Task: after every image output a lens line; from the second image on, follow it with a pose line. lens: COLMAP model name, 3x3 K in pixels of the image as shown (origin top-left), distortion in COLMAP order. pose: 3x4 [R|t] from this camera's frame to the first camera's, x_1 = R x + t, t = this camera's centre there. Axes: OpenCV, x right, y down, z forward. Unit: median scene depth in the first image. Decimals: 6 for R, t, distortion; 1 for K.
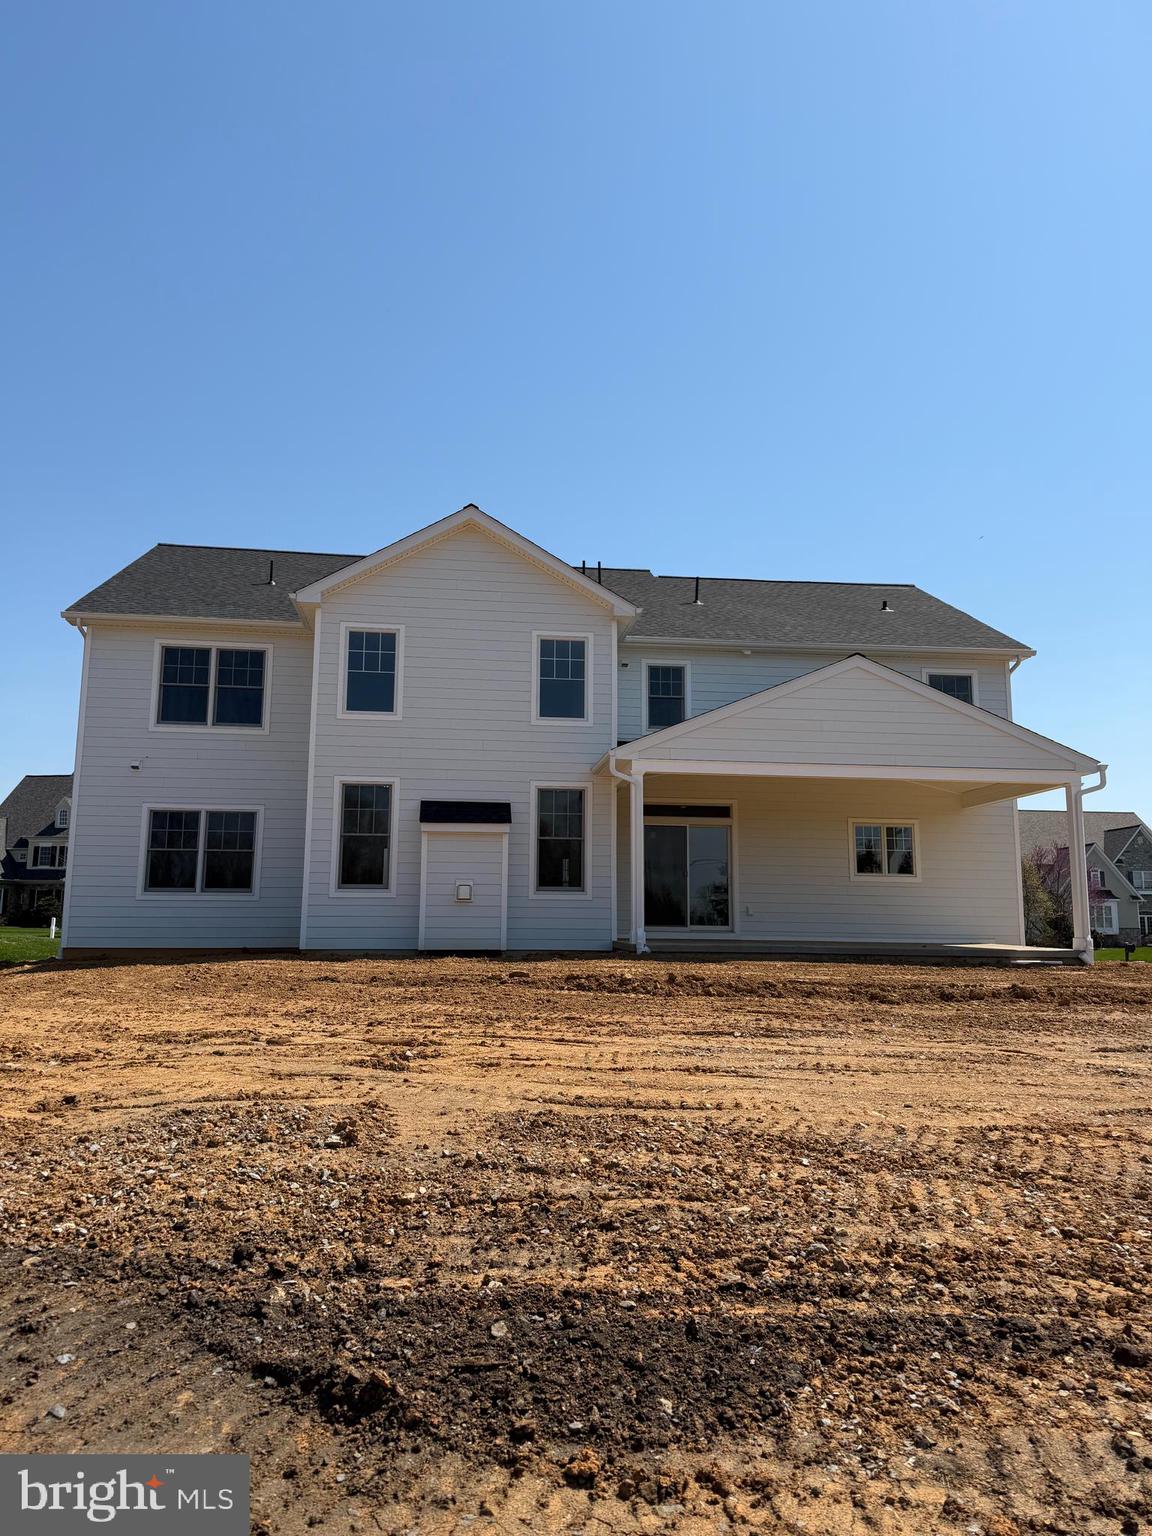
lens RADIAL K [[1062.2, 0, 576.0], [0, 1062.2, 768.0], [0, 0, 1]] dist [0.108158, -0.000713]
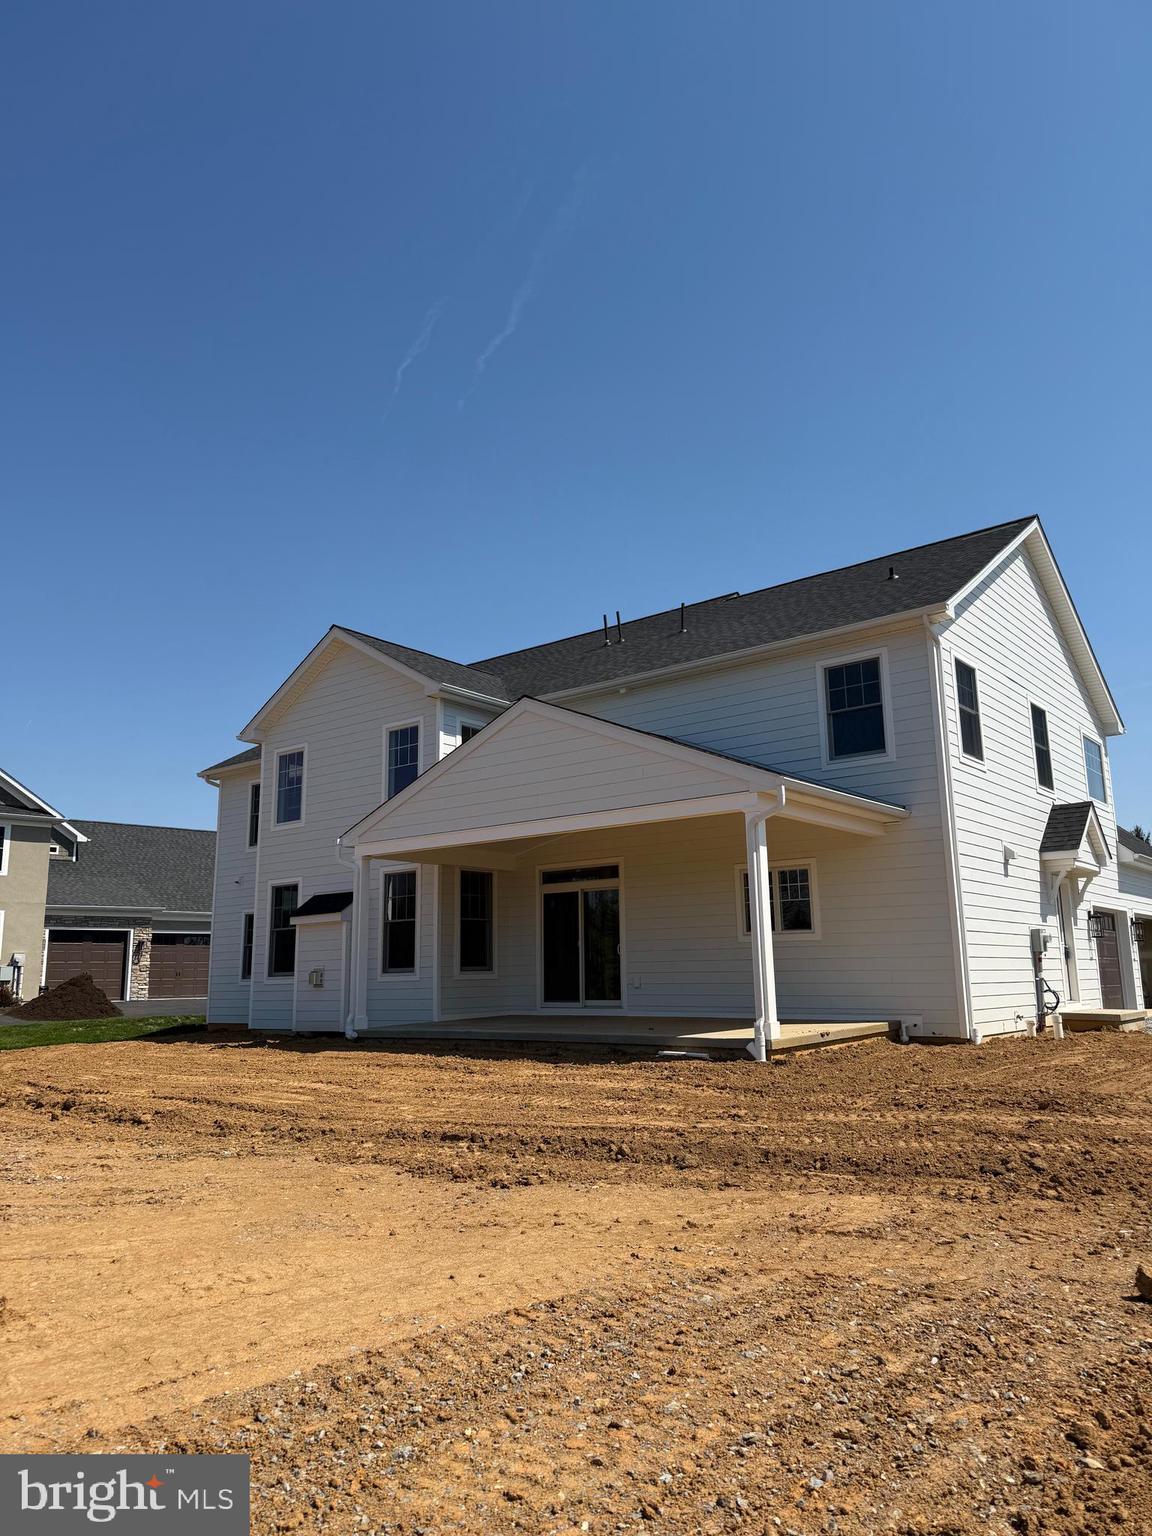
lens RADIAL K [[1062.2, 0, 576.0], [0, 1062.2, 768.0], [0, 0, 1]] dist [0.108158, -0.000713]
pose [[0.702490, -0.151162, -0.695455, 0.848600], [0.133464, 0.987828, -0.079898, 0.025072], [0.699068, -0.036691, 0.714114, 0.383278]]
